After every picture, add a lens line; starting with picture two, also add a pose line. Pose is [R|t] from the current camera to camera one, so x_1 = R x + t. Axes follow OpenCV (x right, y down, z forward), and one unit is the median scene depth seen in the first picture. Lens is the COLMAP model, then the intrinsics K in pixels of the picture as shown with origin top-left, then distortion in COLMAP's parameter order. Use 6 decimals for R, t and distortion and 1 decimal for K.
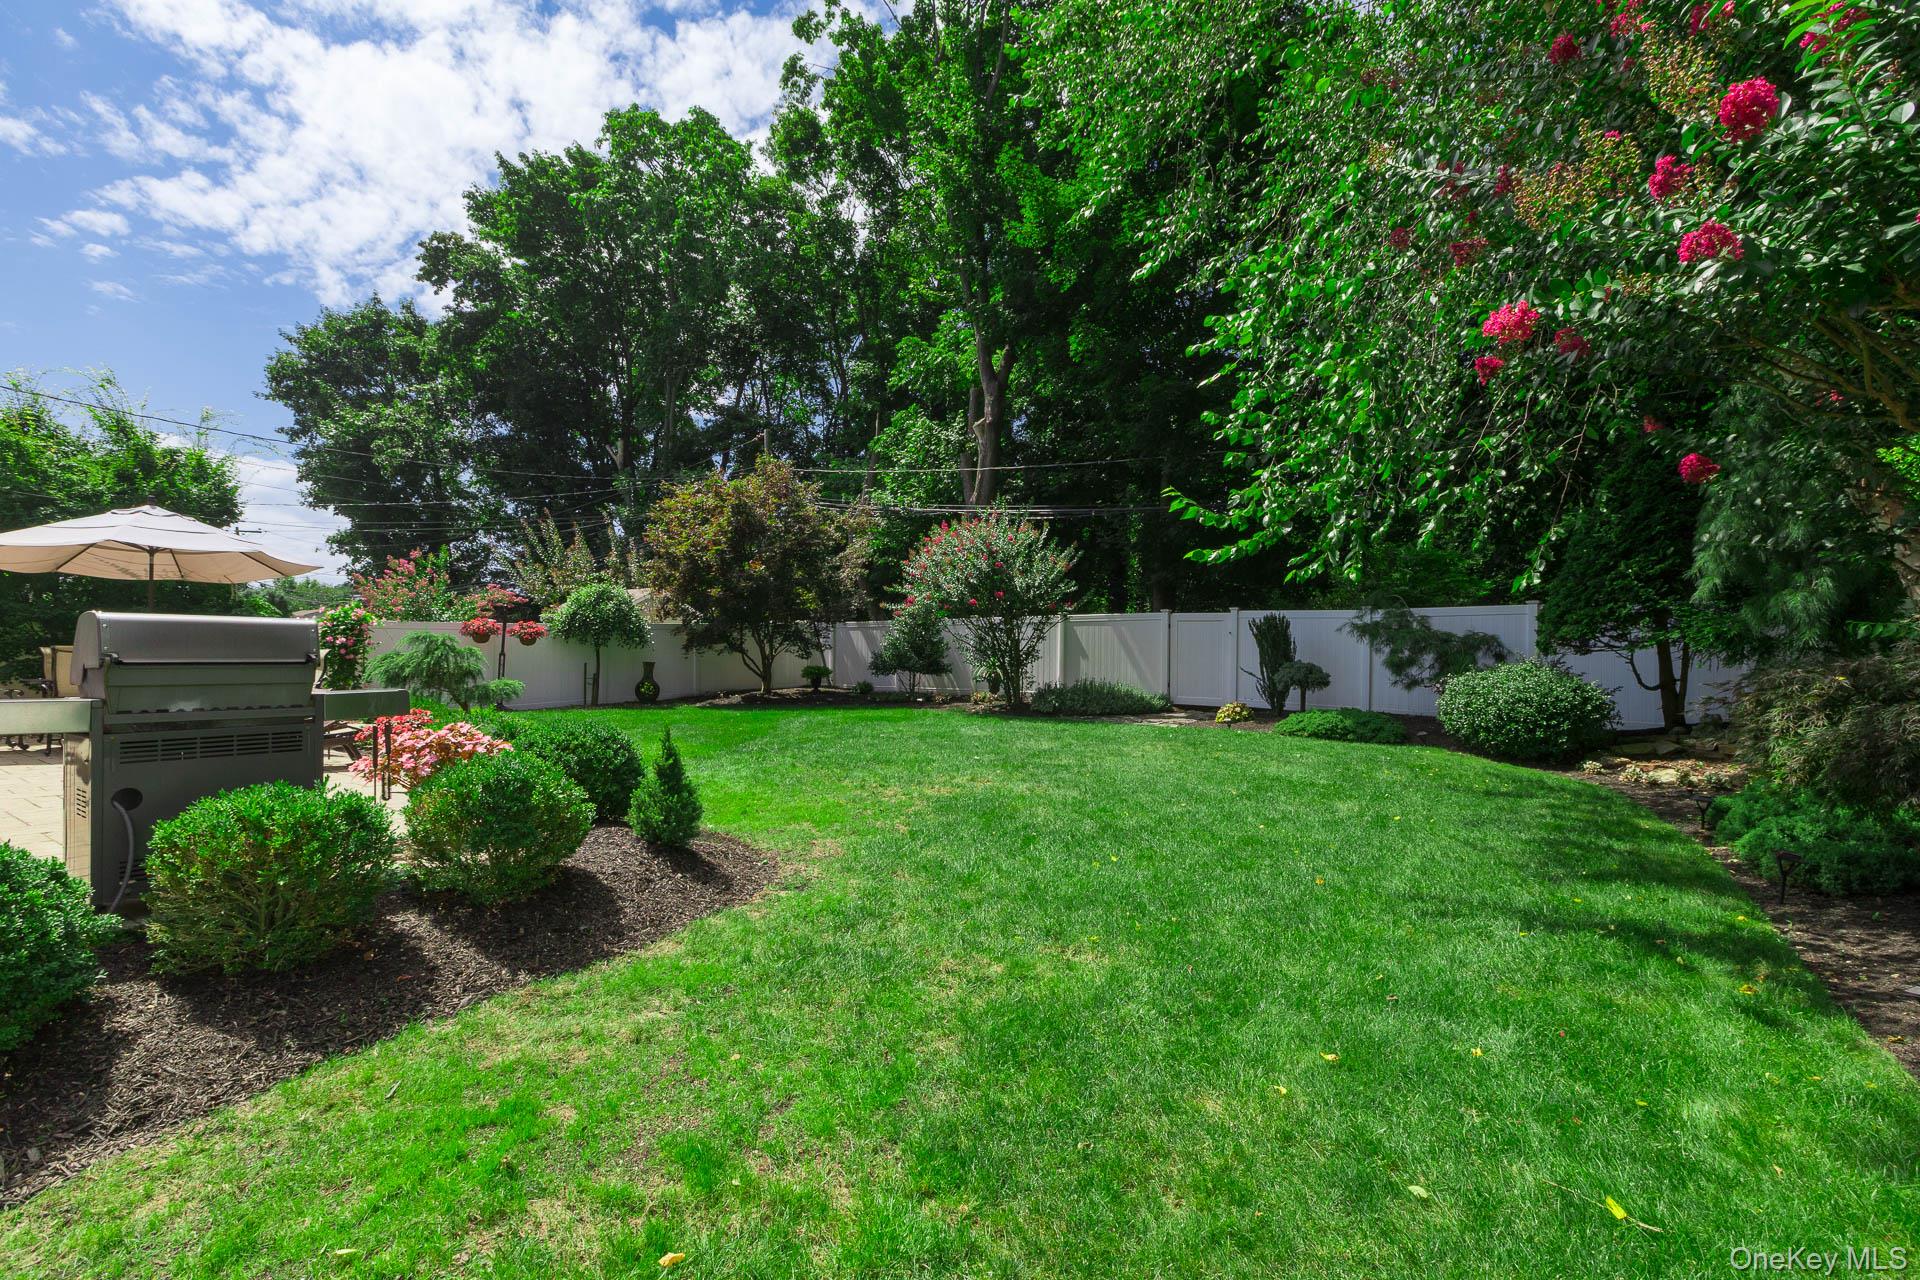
lens RADIAL K [[853.0, 0, 966.2], [0, 853.0, 652.6], [0, 0, 1]] dist [0.002672, -0.001191]
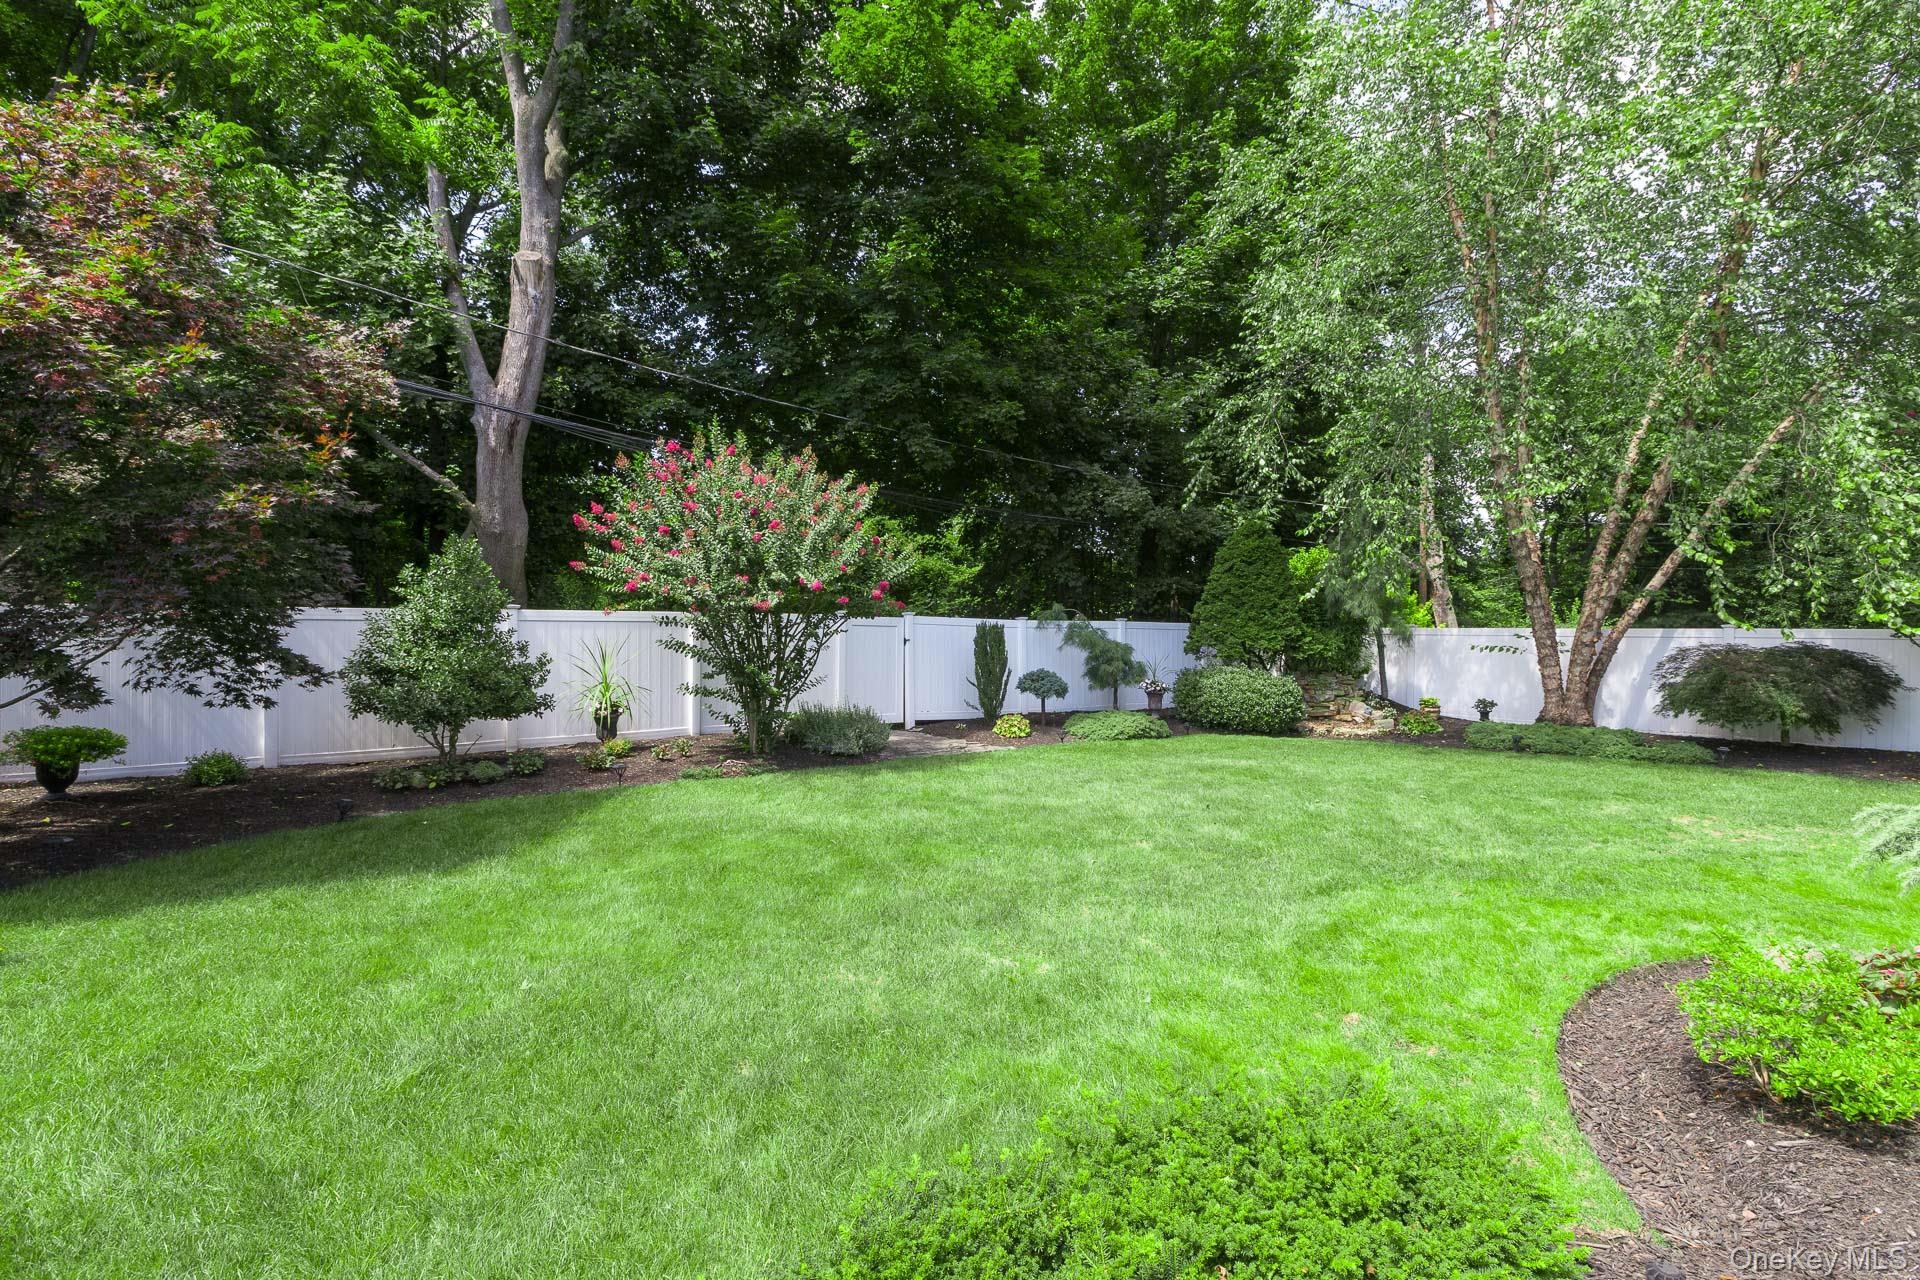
lens RADIAL K [[853.0, 0, 954.7], [0, 853.0, 649.9], [0, 0, 1]] dist [0.002672, -0.001191]
pose [[0.254551, -0.015465, 0.966936, -0.433877], [0.006080, 0.999878, 0.014391, -0.019849], [-0.967040, 0.002216, 0.254614, 0.570528]]
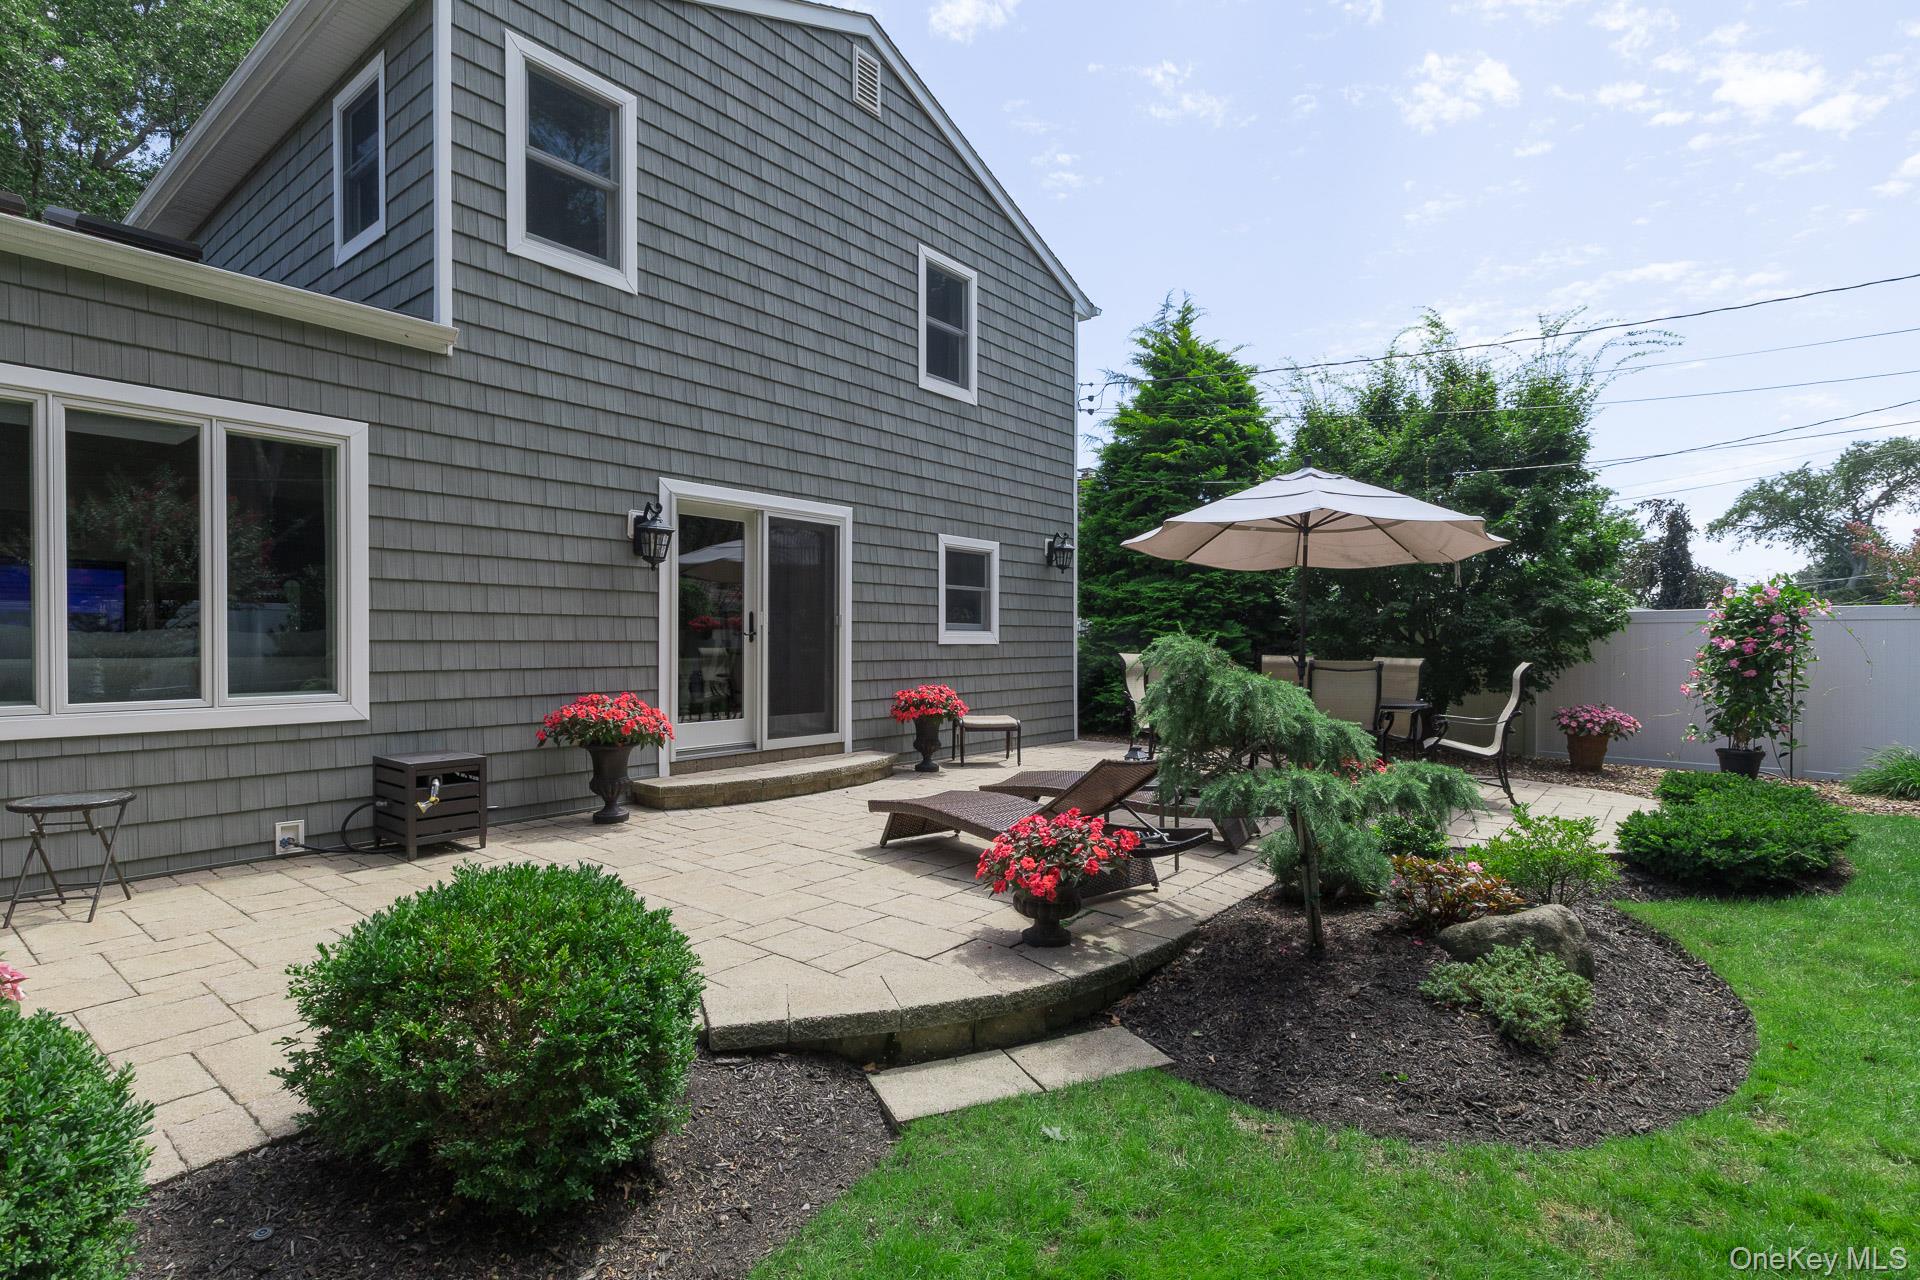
lens RADIAL K [[929.2, 0, 967.2], [0, 929.2, 646.6], [0, 0, 1]] dist [0.002188, 0.000302]
pose [[-0.063289, 0.004645, -0.997984, -0.057479], [-0.008687, 0.999949, 0.005205, -0.008038], [0.997957, 0.008999, -0.063245, 0.359047]]
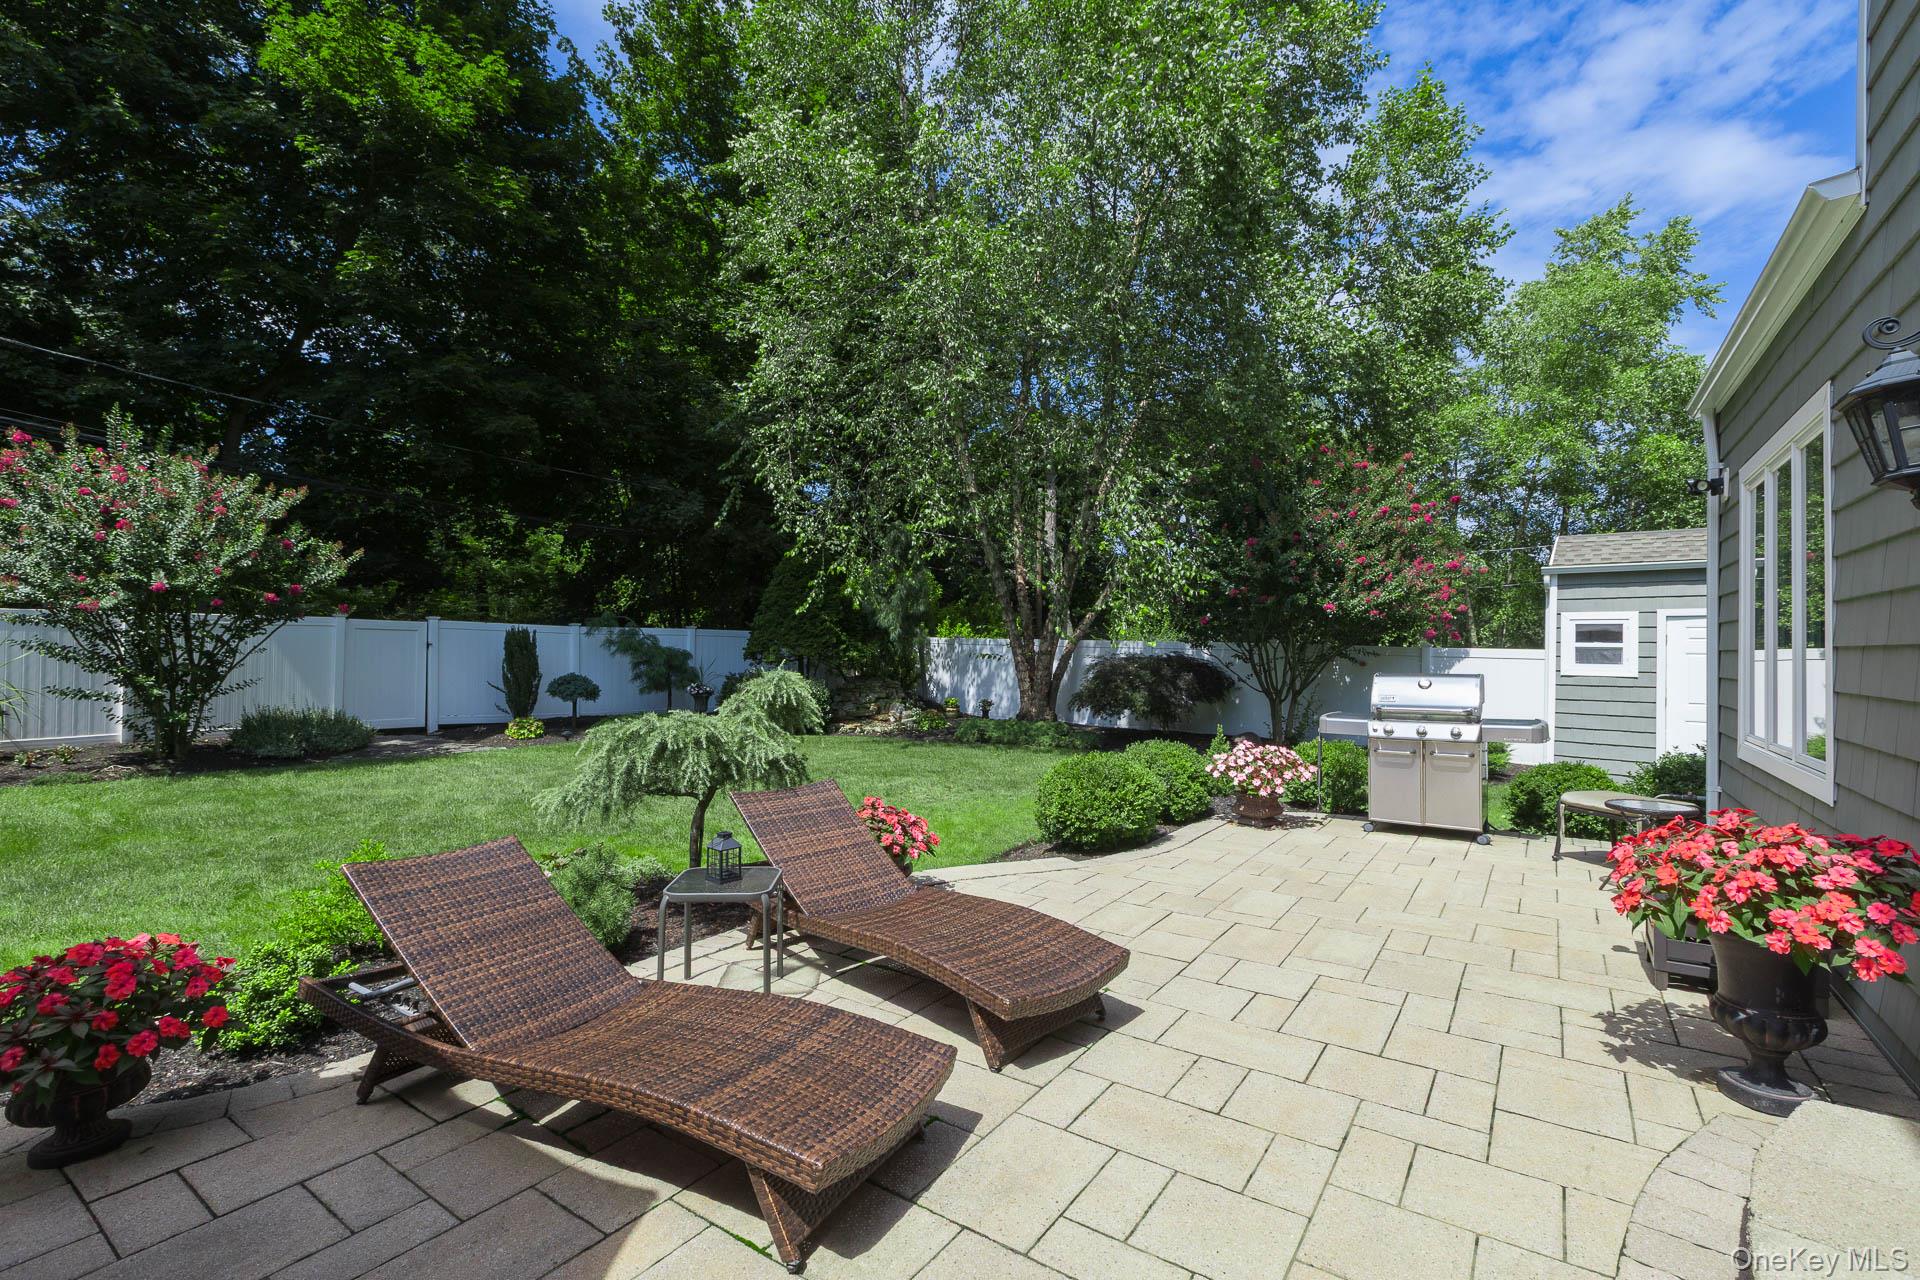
lens RADIAL K [[853.0, 0, 962.9], [0, 853.0, 643.7], [0, 0, 1]] dist [0.002672, -0.001191]
pose [[0.001637, 0.004584, 0.999988, -0.465680], [-0.002015, 0.999987, -0.004581, -0.016163], [-0.999997, -0.002007, 0.001646, 0.344125]]
